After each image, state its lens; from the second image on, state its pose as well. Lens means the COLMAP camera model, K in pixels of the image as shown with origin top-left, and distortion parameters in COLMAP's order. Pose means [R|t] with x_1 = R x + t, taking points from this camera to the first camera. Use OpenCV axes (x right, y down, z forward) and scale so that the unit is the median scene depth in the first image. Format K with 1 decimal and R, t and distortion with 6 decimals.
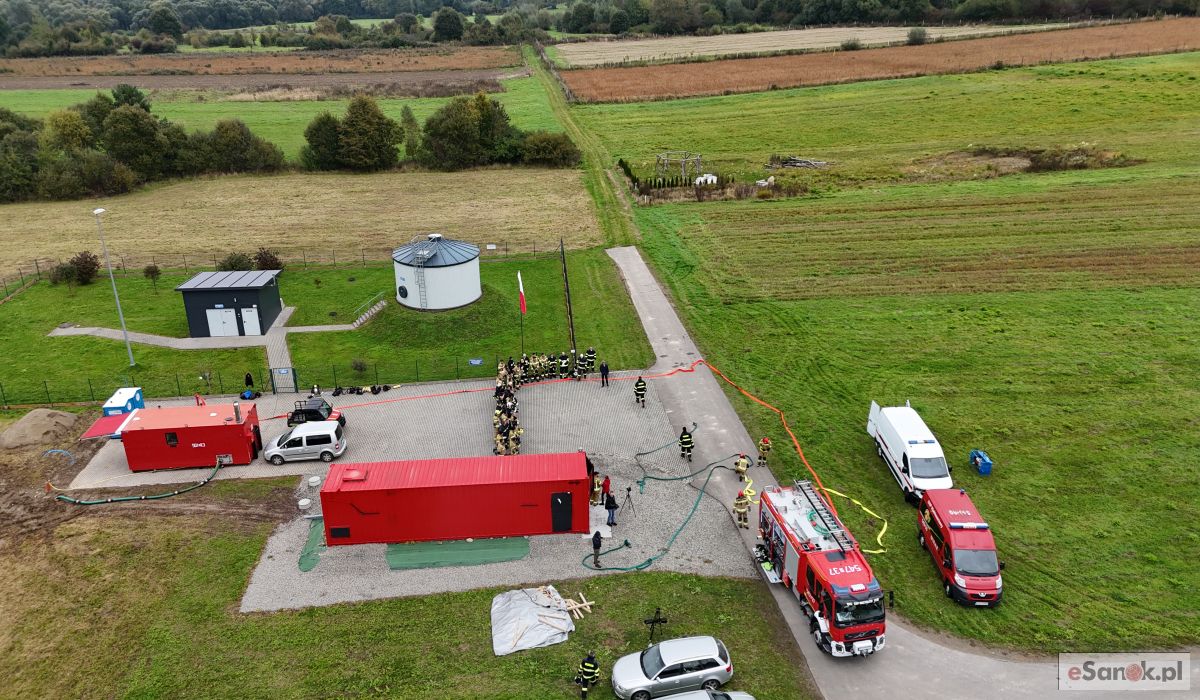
lens RADIAL K [[901.8, 0, 597.7], [0, 901.8, 351.8], [0, 0, 1]] dist [0.065264, -0.041343]
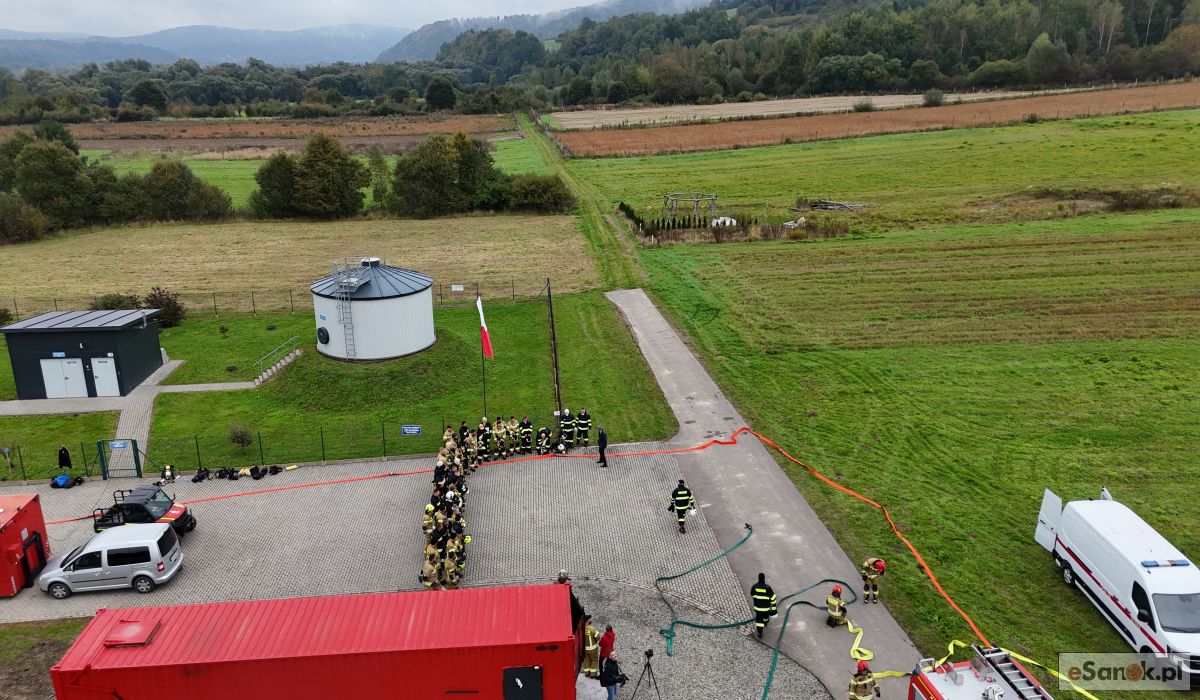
lens RADIAL K [[901.8, 0, 605.6], [0, 901.8, 351.3], [0, 0, 1]] dist [0.065264, -0.041343]
pose [[0.999932, 0.001284, 0.011630, 0.000900], [-0.000175, 0.995491, -0.094851, 0.012285], [-0.011700, 0.094843, 0.995424, 0.237373]]
